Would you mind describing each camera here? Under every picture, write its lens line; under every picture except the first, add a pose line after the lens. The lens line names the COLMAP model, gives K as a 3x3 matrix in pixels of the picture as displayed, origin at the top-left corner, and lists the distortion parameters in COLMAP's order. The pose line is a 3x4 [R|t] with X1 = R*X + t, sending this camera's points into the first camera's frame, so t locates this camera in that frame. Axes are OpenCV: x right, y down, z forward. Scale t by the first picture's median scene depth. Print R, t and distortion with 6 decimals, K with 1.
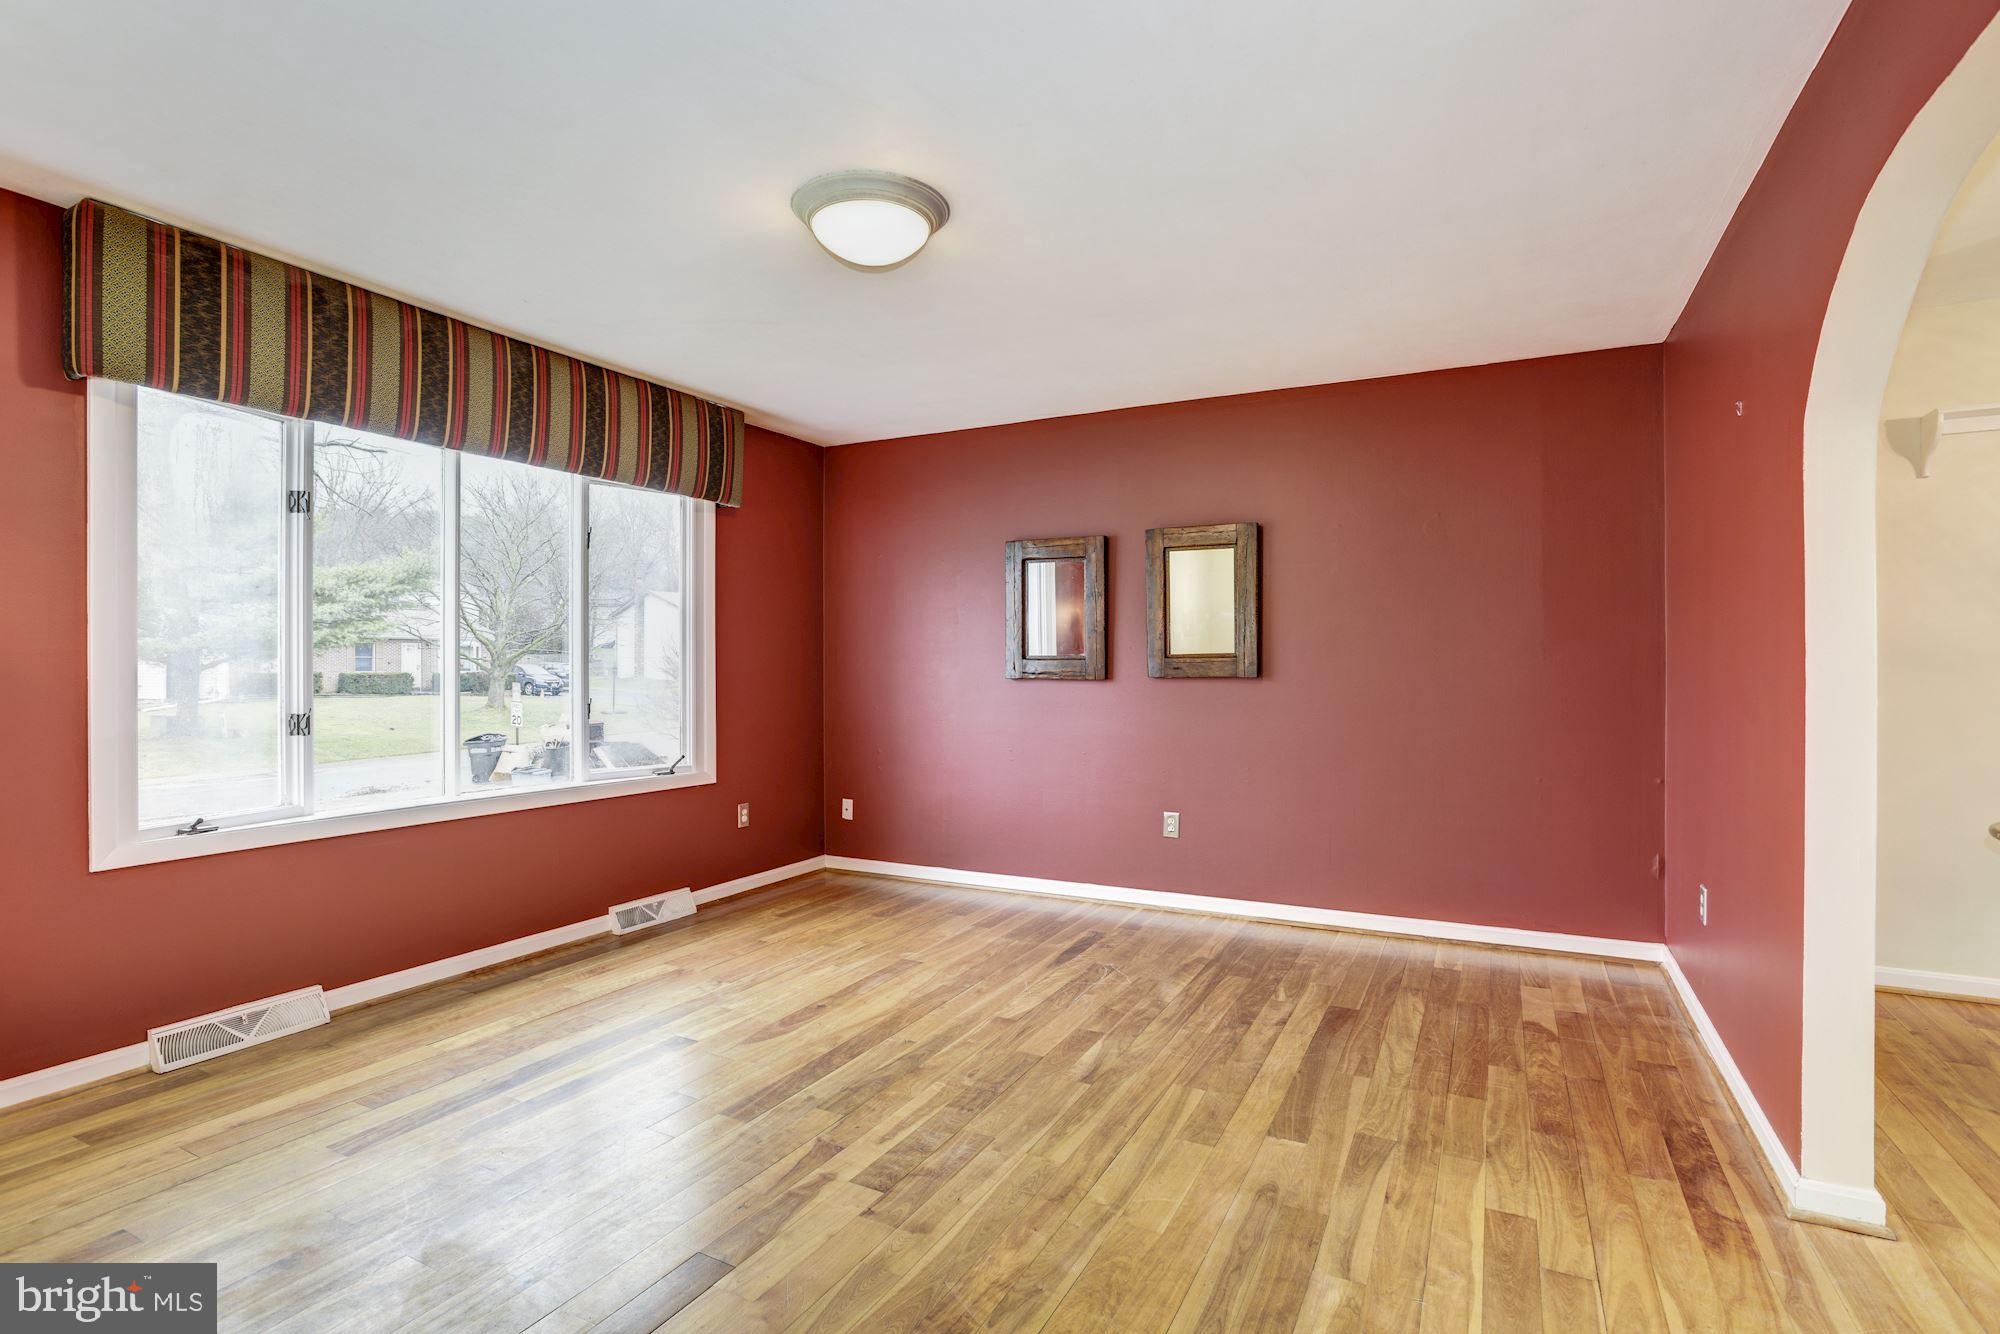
lens RADIAL K [[943.8, 0, 1014.9], [0, 943.8, 662.6], [0, 0, 1]] dist [-0.015955, 0.000350]
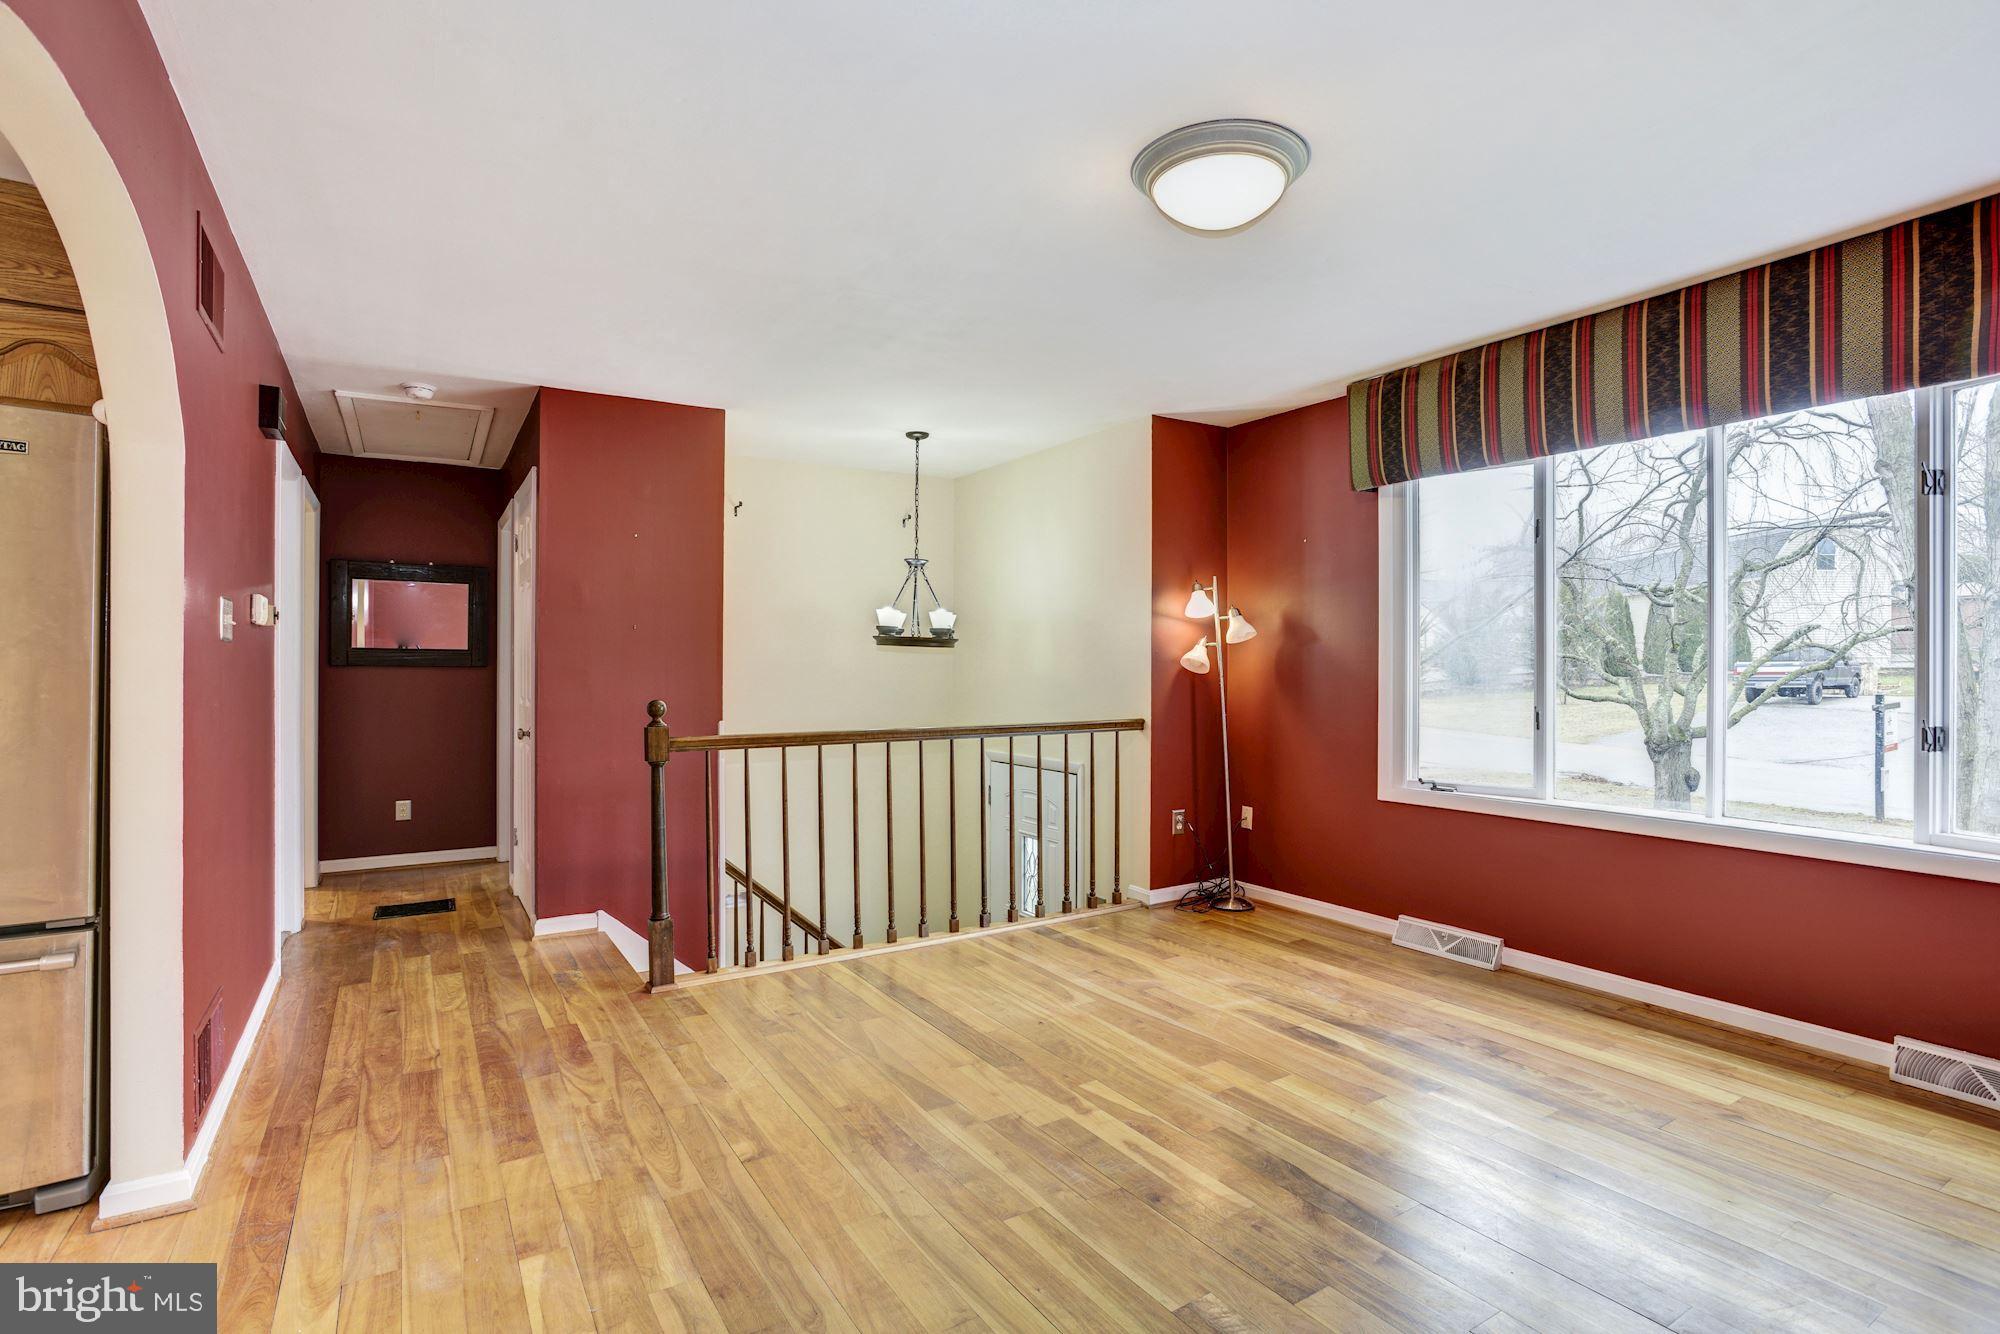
lens RADIAL K [[977.8, 0, 1018.6], [0, 977.8, 667.7], [0, 0, 1]] dist [-0.069820, 0.030056]
pose [[-0.500343, -0.008242, -0.865788, 0.607802], [-0.005653, 0.999964, -0.006253, 0.012168], [0.865809, 0.001765, -0.500372, 1.067825]]
